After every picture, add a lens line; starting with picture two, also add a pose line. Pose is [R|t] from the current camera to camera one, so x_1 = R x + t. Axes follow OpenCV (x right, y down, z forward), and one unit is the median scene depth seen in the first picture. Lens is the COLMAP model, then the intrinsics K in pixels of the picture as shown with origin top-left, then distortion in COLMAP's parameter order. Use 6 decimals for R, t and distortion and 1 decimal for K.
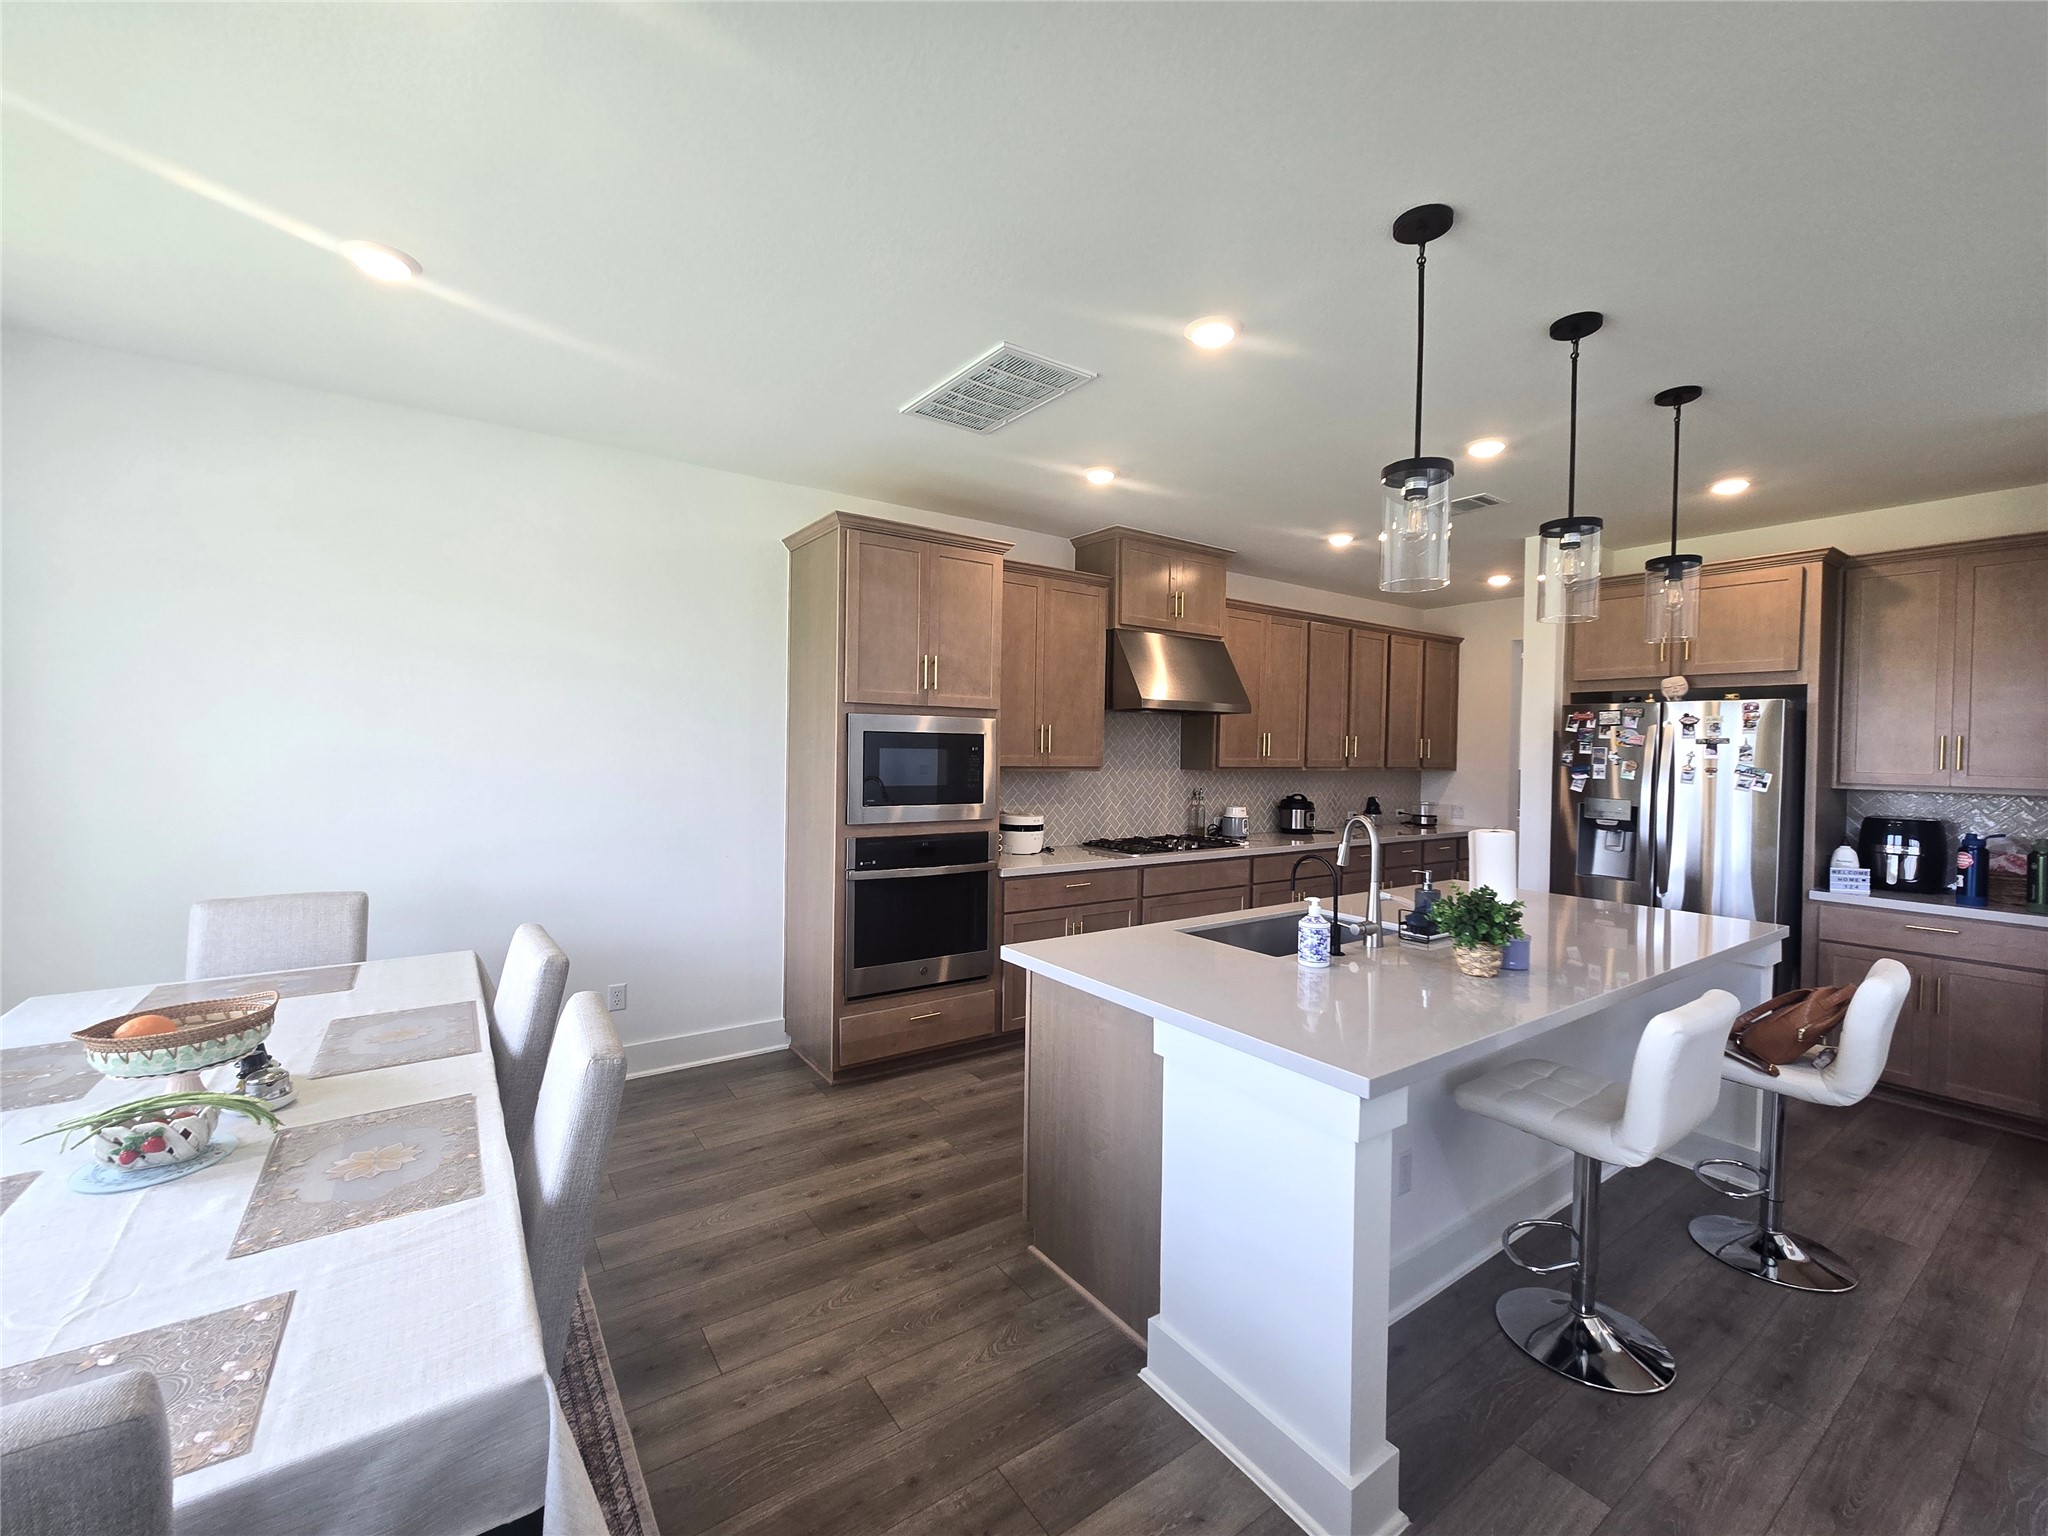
lens RADIAL K [[840.6, 0, 1020.3], [0, 840.6, 758.9], [0, 0, 1]] dist [-0.002047, 0.000397]
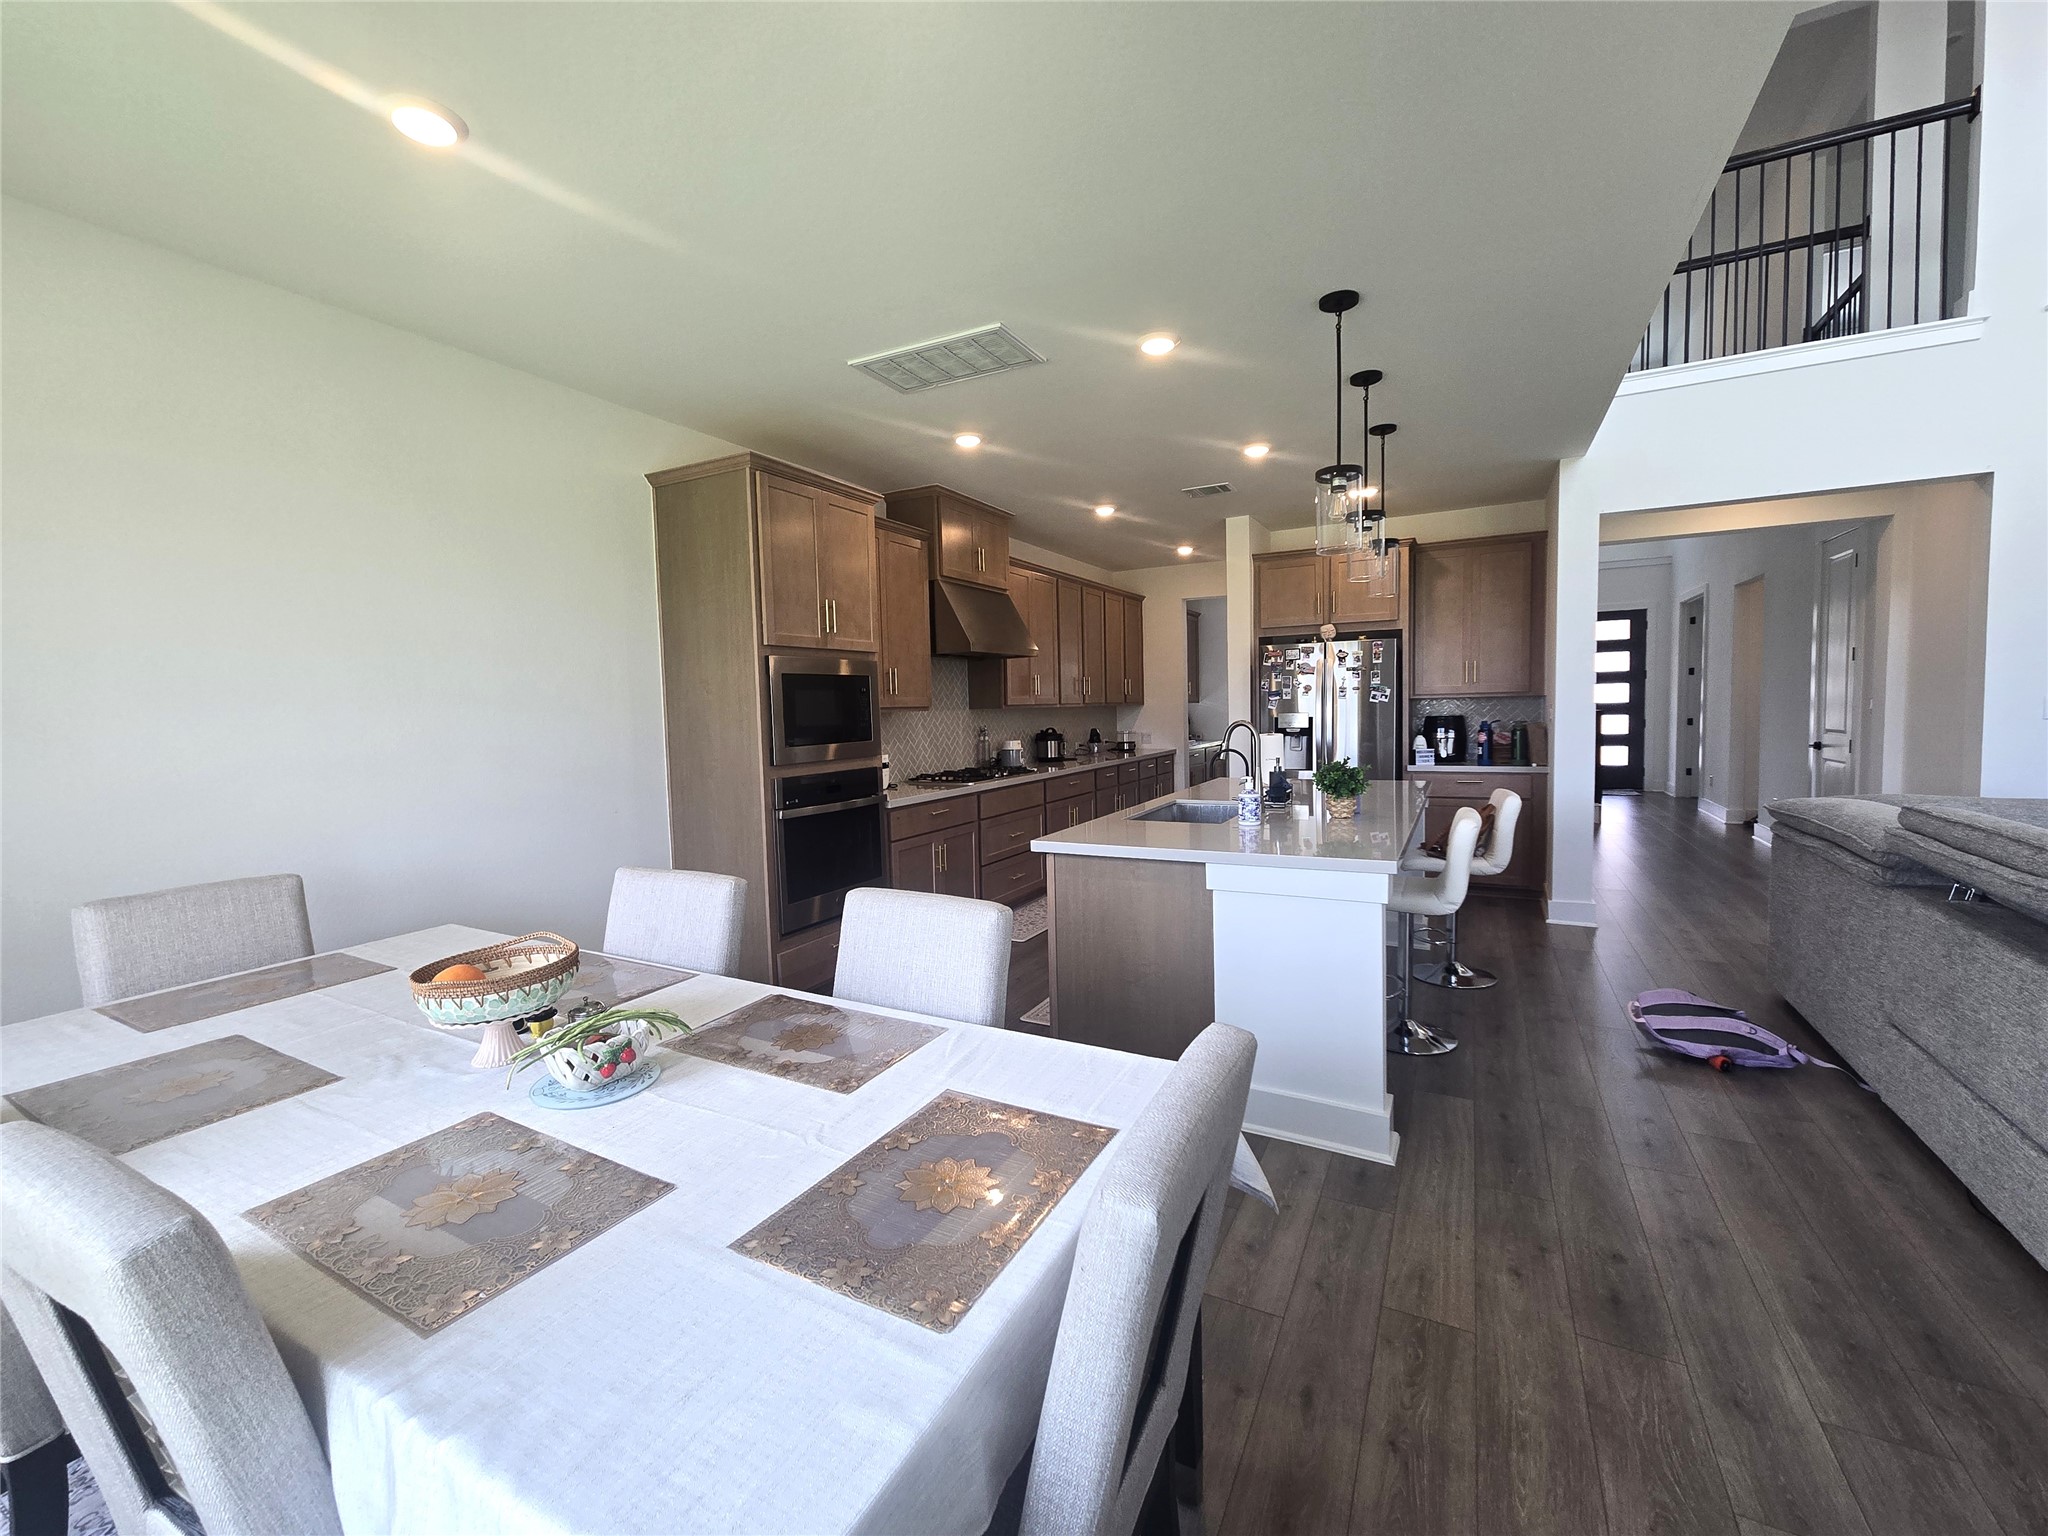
lens RADIAL K [[840.6, 0, 1020.3], [0, 840.6, 758.9], [0, 0, 1]] dist [-0.002047, 0.000397]
pose [[0.891202, -0.068917, 0.448340, -0.349904], [0.047828, 0.997158, 0.058208, 0.021959], [-0.451078, -0.030432, 0.891966, -0.037891]]
